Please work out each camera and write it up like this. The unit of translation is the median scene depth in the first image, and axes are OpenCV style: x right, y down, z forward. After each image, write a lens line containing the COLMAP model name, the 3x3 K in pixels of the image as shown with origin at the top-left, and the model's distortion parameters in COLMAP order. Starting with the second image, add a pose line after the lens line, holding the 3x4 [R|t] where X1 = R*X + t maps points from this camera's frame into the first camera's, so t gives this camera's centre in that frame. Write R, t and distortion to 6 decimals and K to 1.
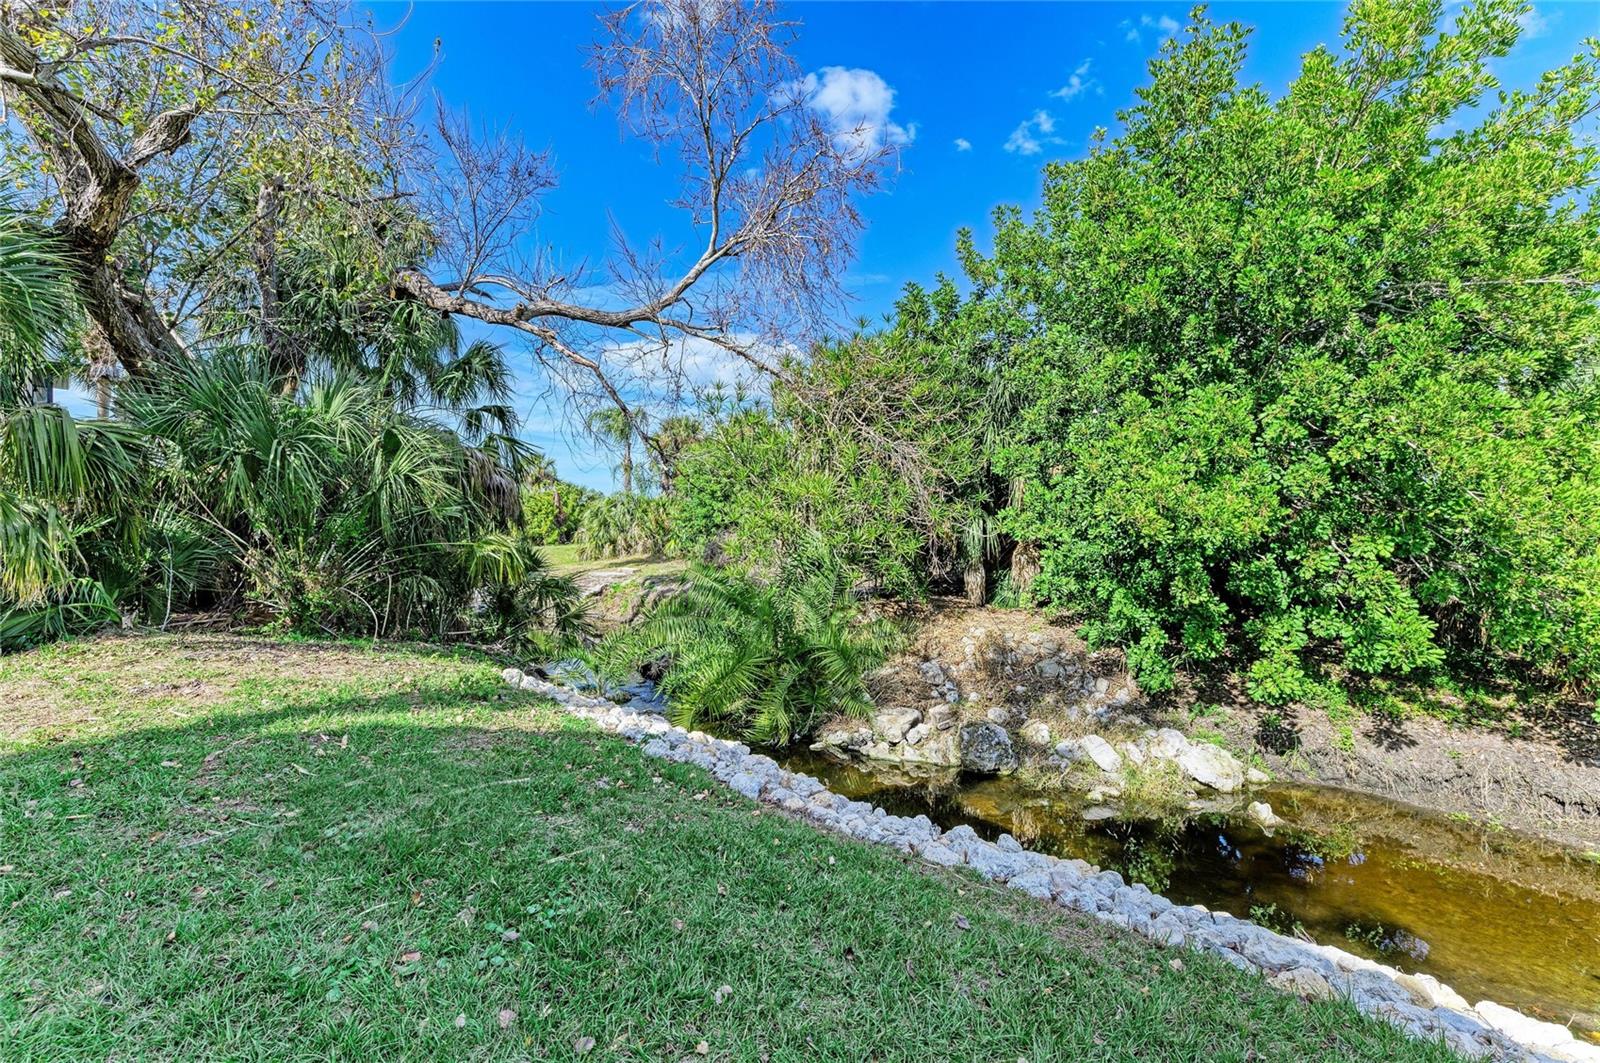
lens RADIAL K [[659.6, 0, 800.0], [0, 659.6, 531.5], [0, 0, 1]] dist [-0.000997, -0.000134]
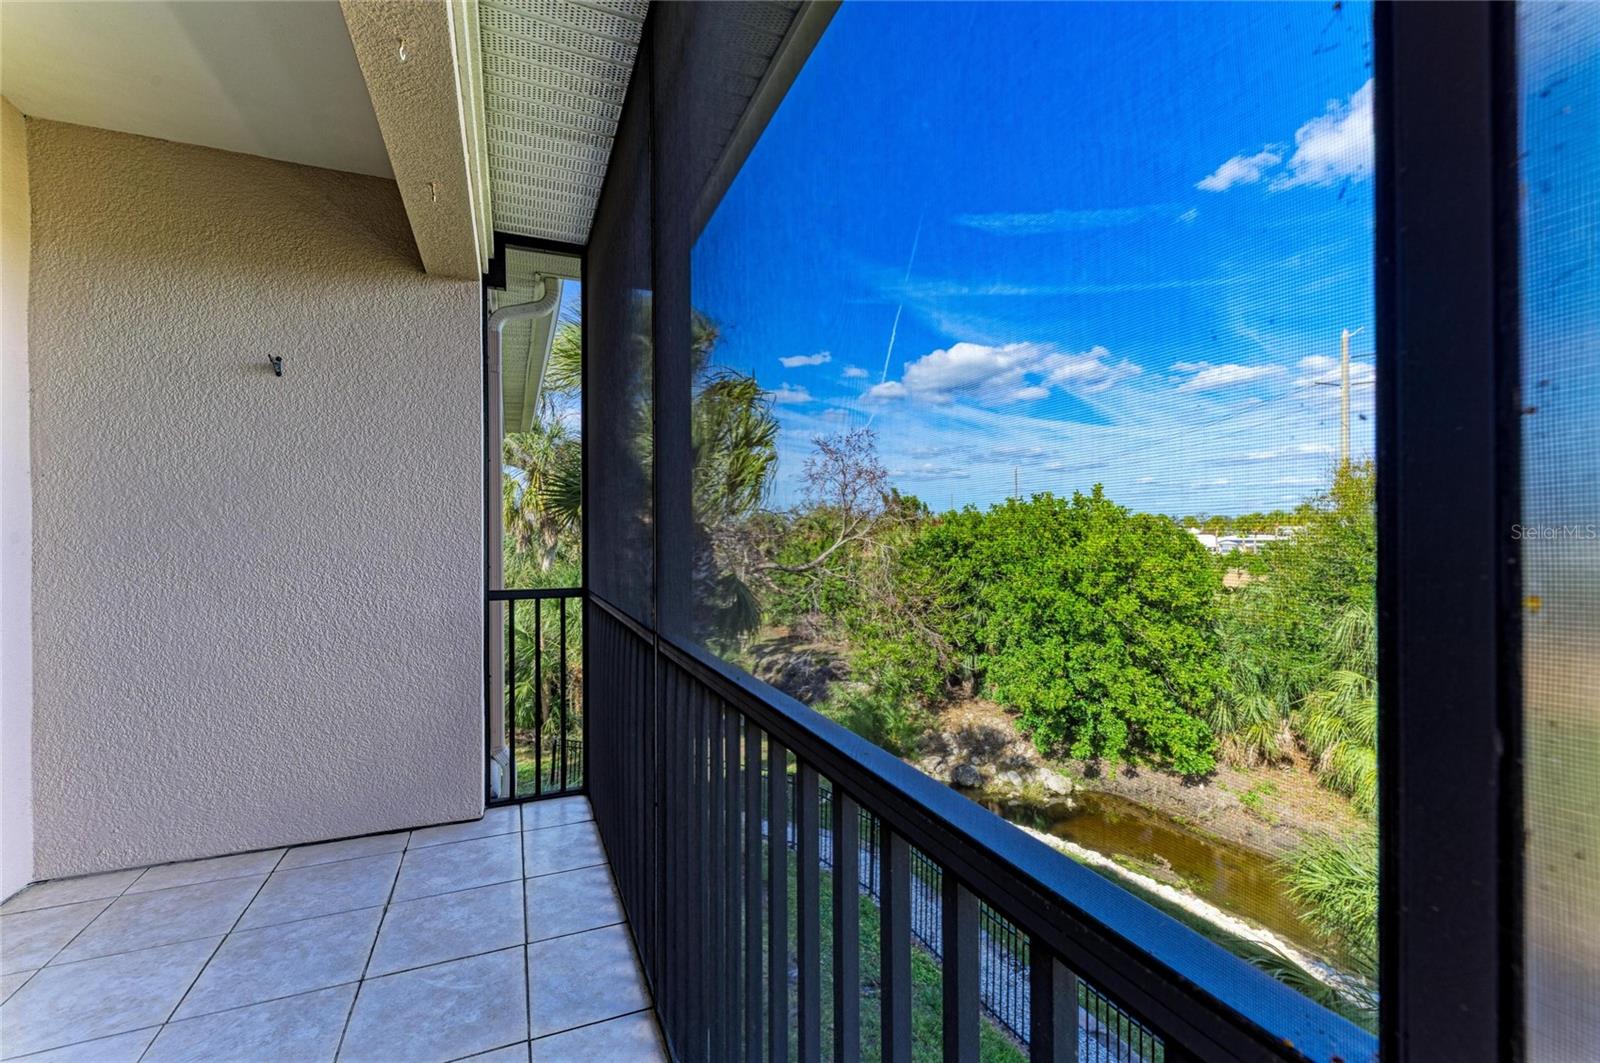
lens RADIAL K [[659.6, 0, 800.0], [0, 659.6, 531.5], [0, 0, 1]] dist [-0.000997, -0.000134]
pose [[0.999916, 0.002934, -0.012632, -0.315009], [-0.002885, 0.999988, 0.003841, -0.581218], [0.012643, -0.003804, 0.999913, -1.440367]]
